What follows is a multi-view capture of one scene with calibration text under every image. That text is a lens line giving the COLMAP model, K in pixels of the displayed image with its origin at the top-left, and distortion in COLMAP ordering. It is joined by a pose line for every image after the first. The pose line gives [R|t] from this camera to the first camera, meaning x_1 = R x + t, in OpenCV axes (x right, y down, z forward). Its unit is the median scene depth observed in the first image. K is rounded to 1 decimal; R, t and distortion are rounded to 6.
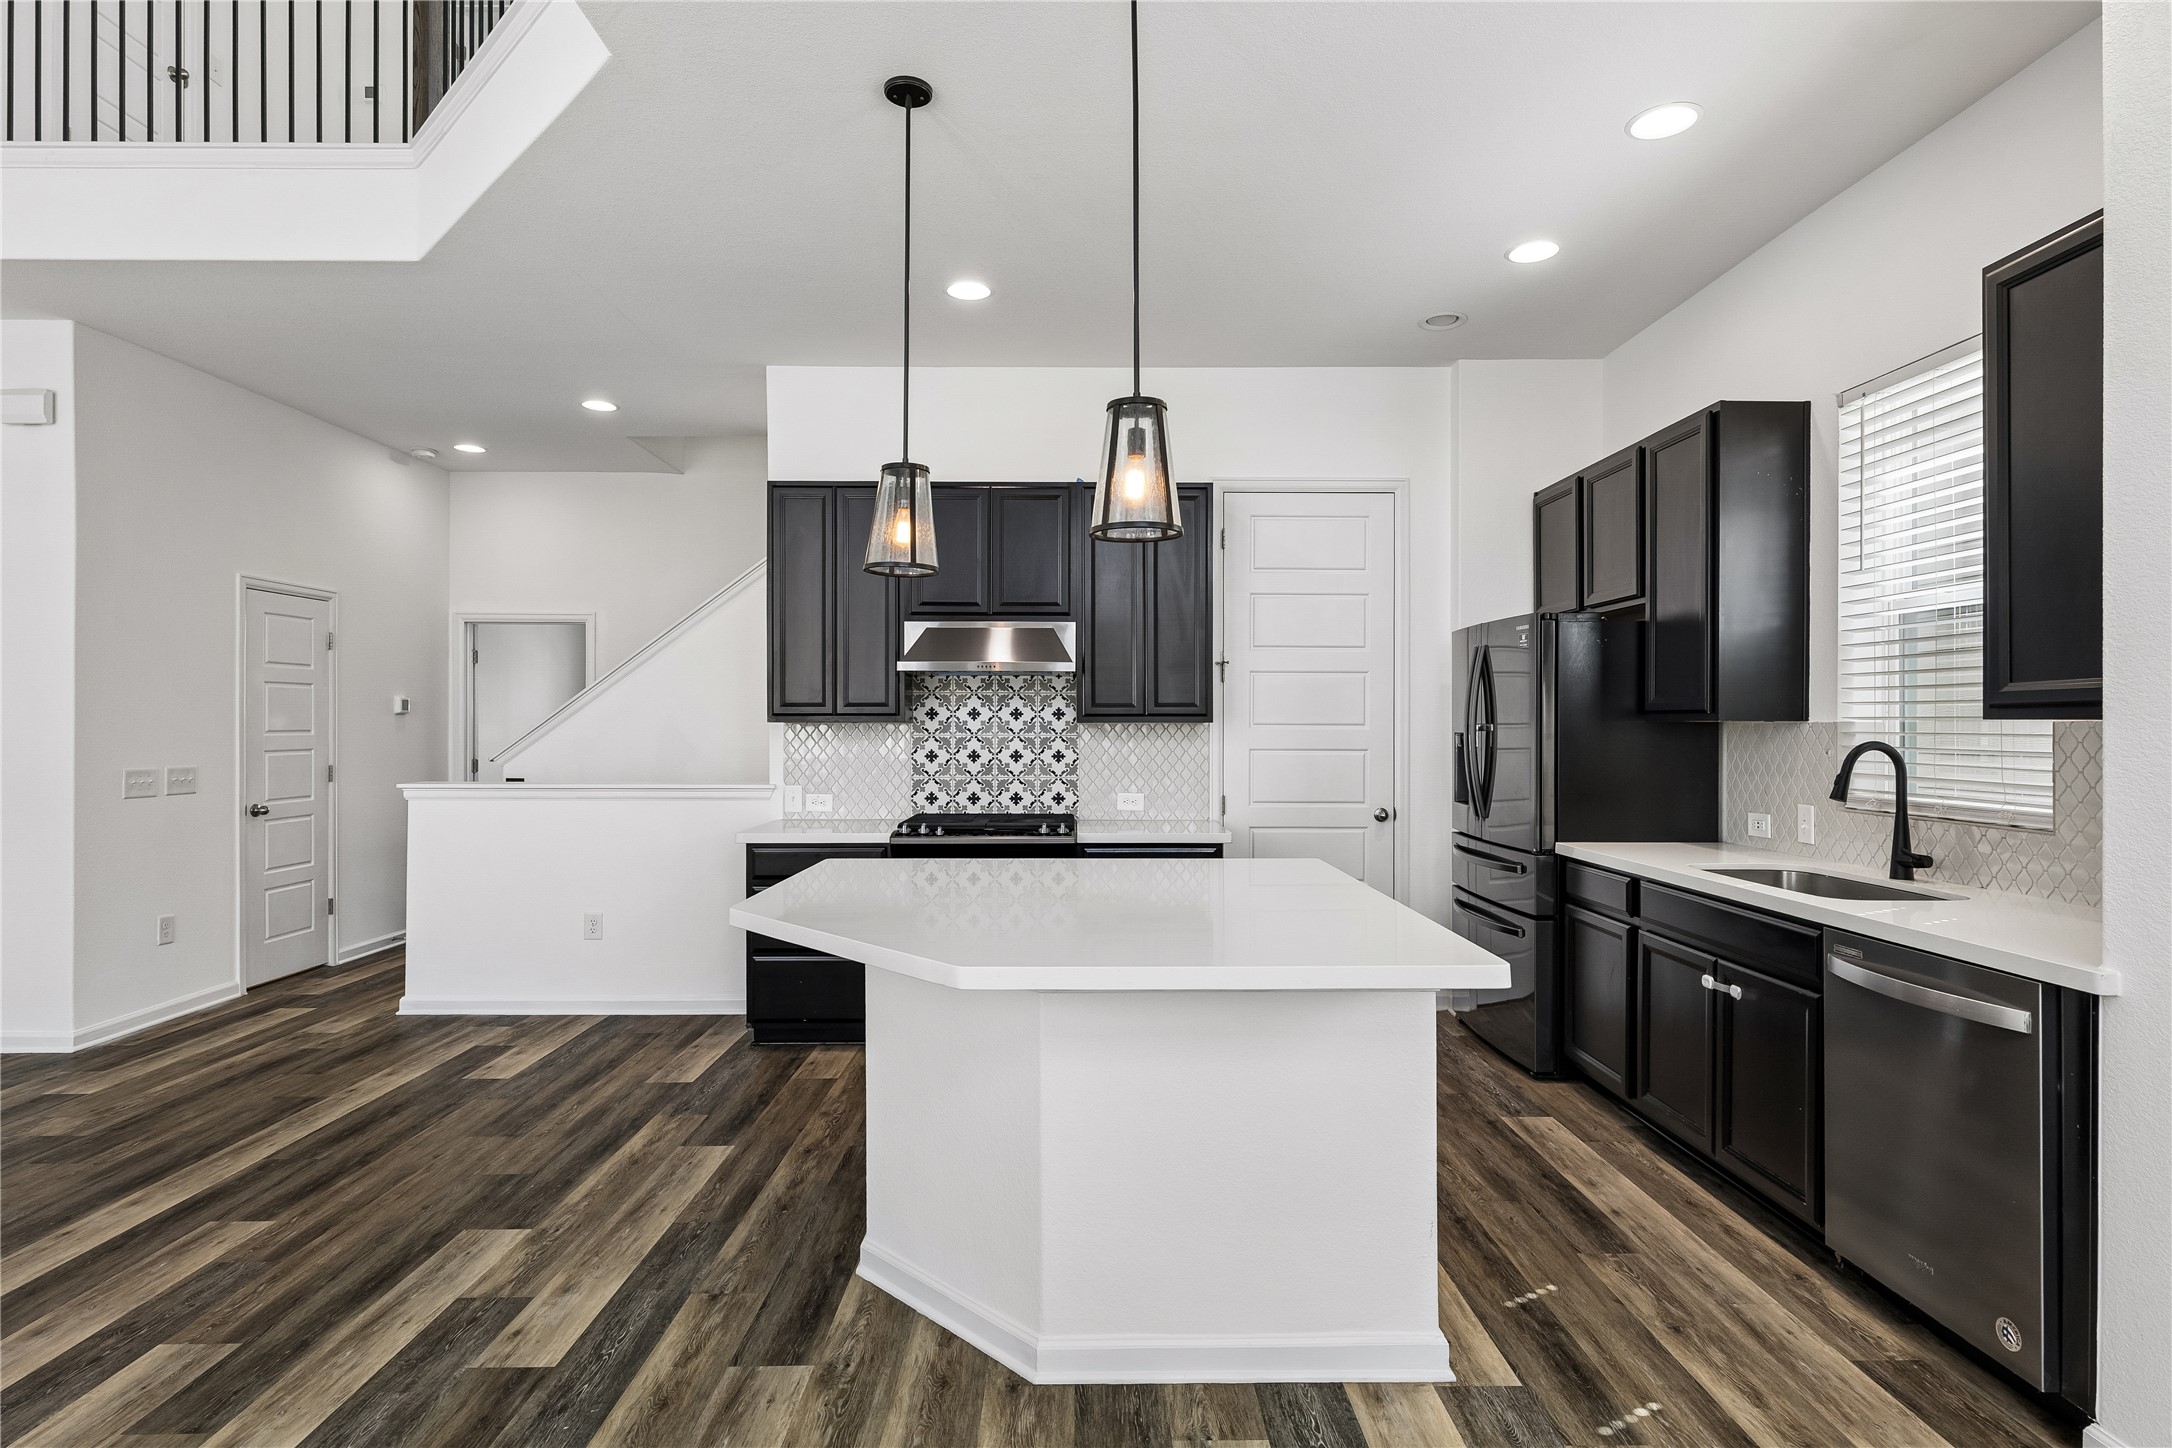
lens RADIAL K [[1089.5, 0, 1092.9], [0, 1089.5, 728.4], [0, 0, 1]] dist [0.003040, -0.001443]
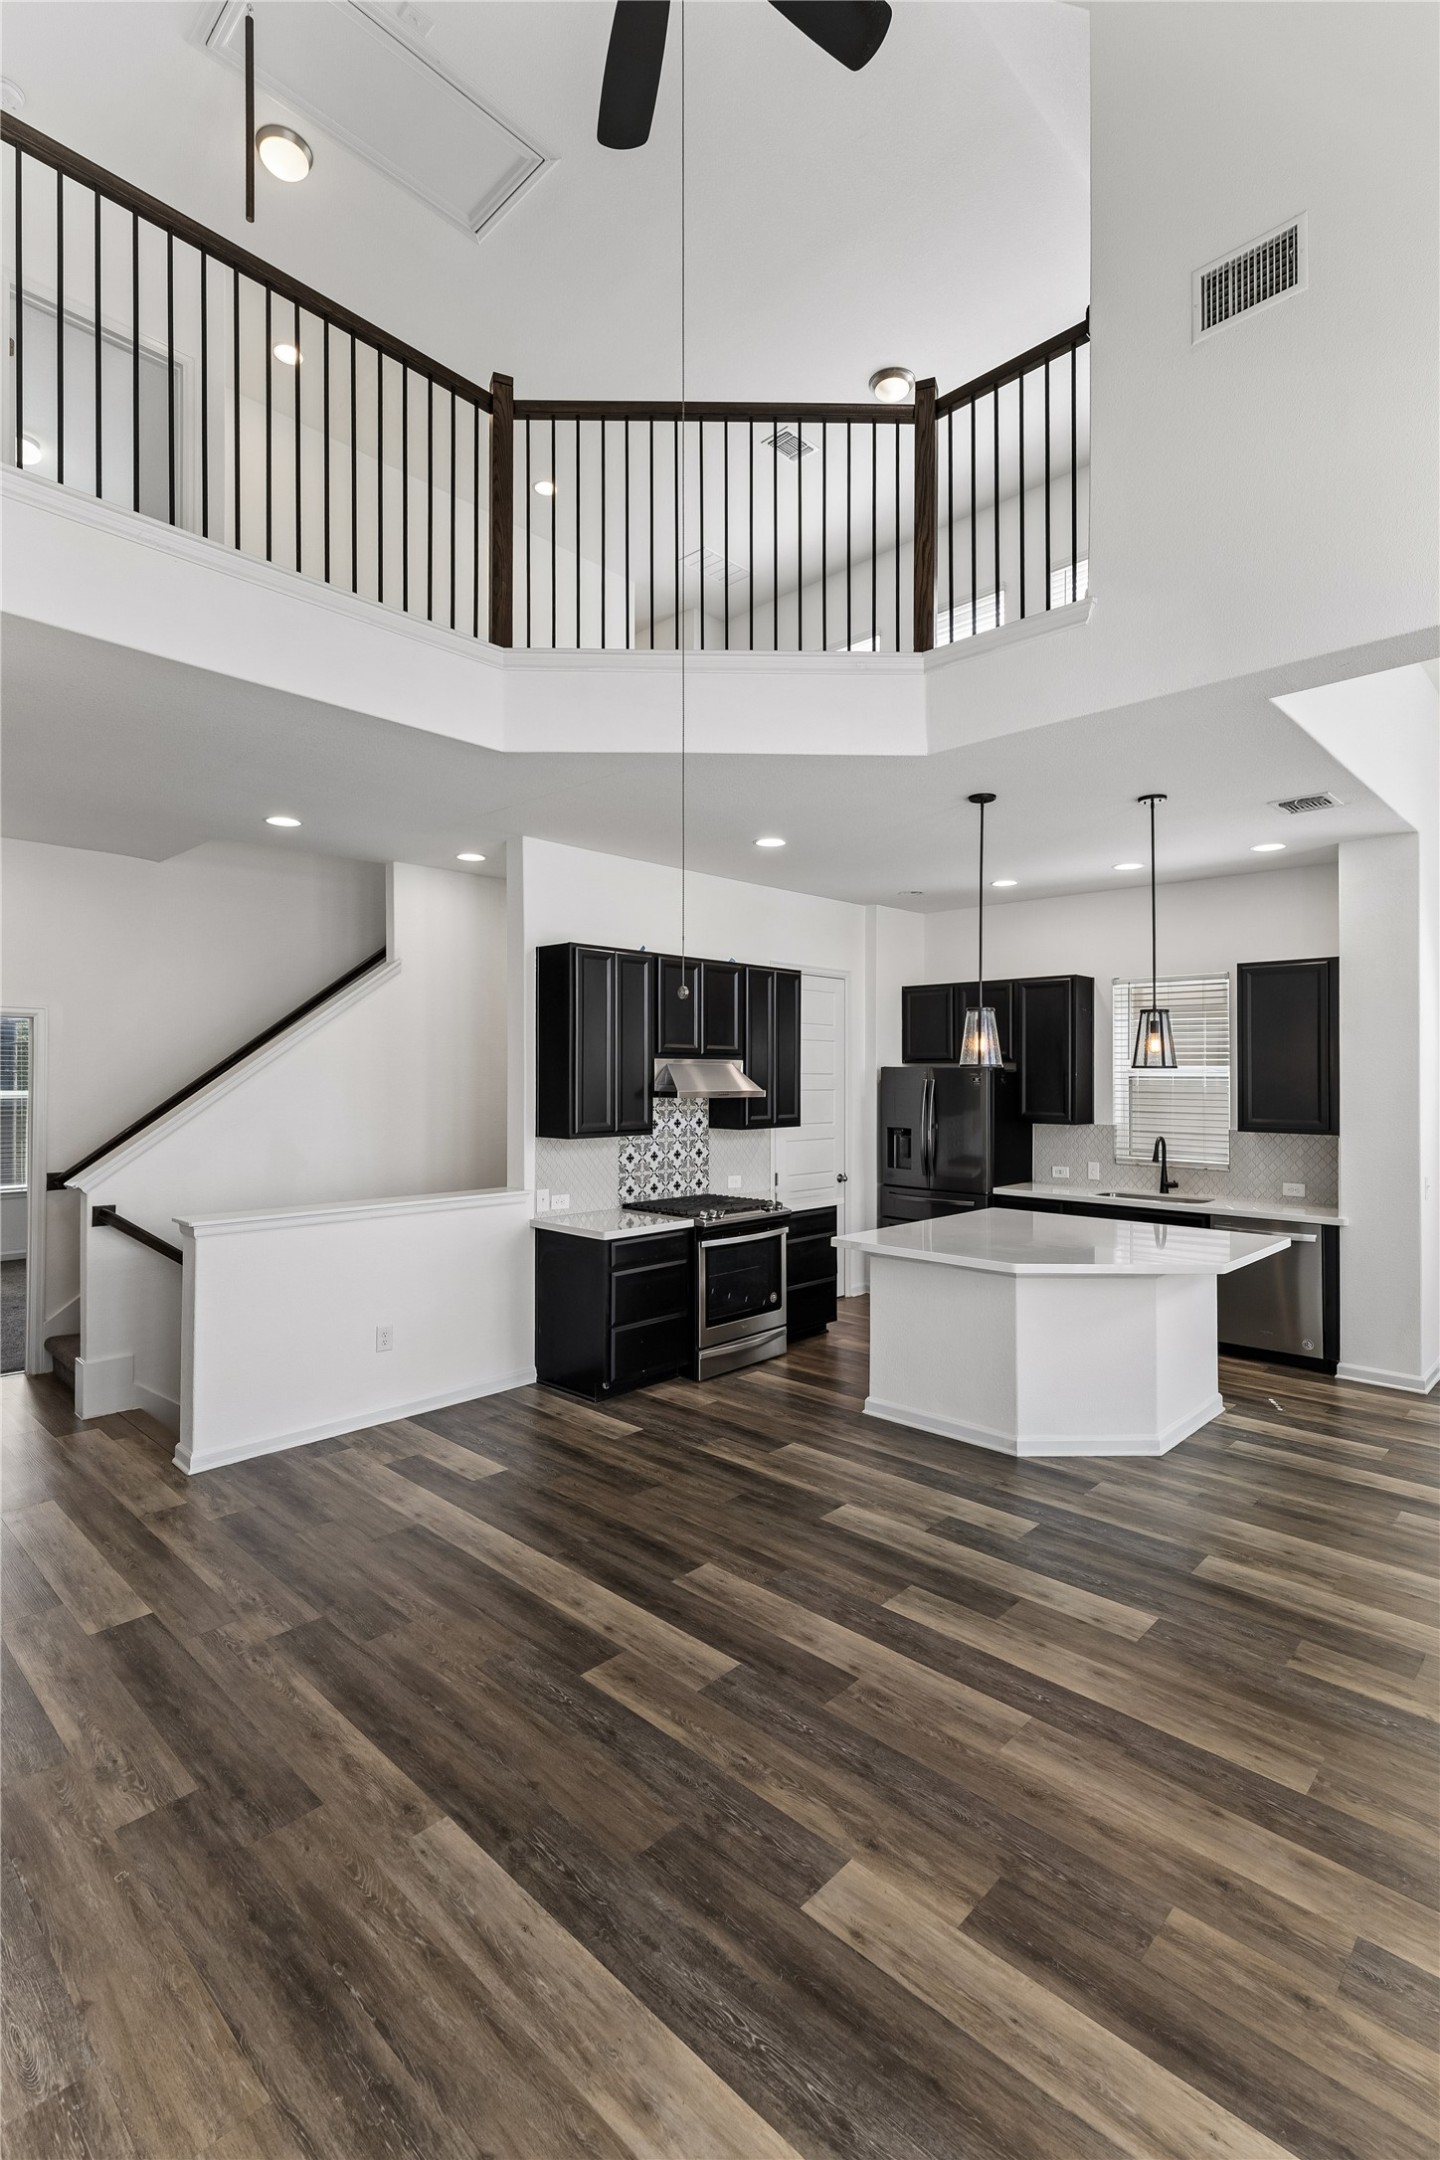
lens RADIAL K [[990.5, 0, 719.8], [0, 990.5, 1074.0], [0, 0, 1]] dist [0.002550, 0.000059]
pose [[0.704280, 0.001298, 0.709921, -1.266109], [-0.000833, 0.999999, -0.001002, -0.102533], [-0.709922, 0.000114, 0.704281, 0.130332]]
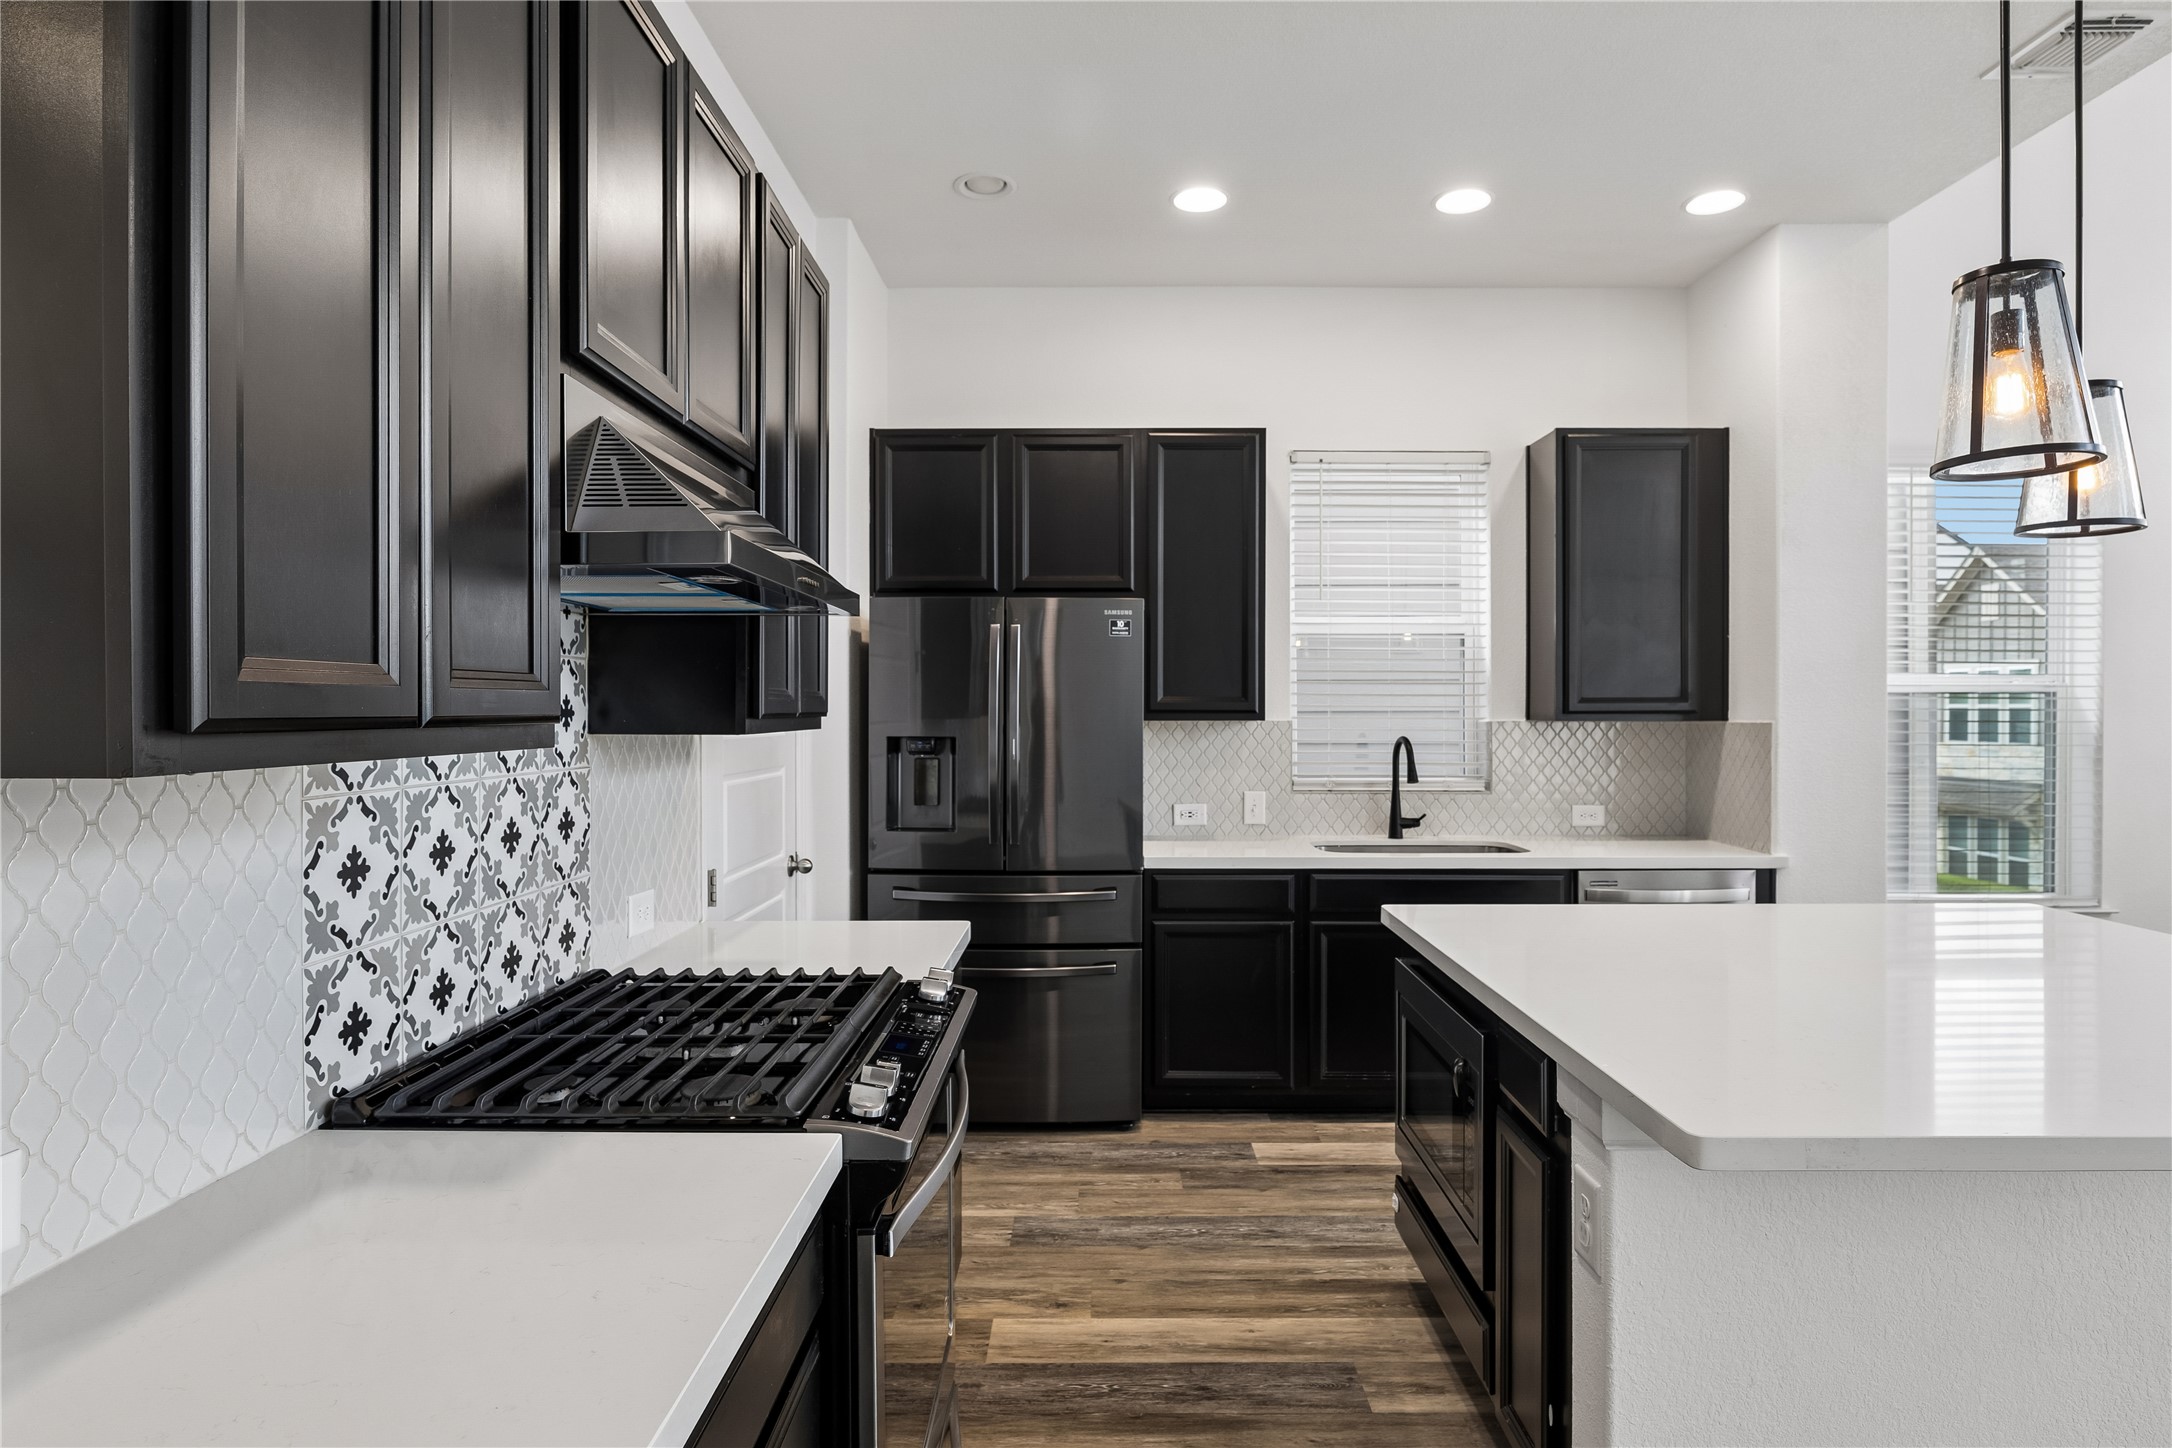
lens RADIAL K [[1180.1, 0, 1094.5], [0, 1180.1, 713.7], [0, 0, 1]] dist [-0.007737, -0.000689]
pose [[0.021677, -0.007510, 0.999737, -0.602916], [-0.000009, 0.999972, 0.007512, -0.021610], [-0.999765, -0.000172, 0.021677, 1.128506]]
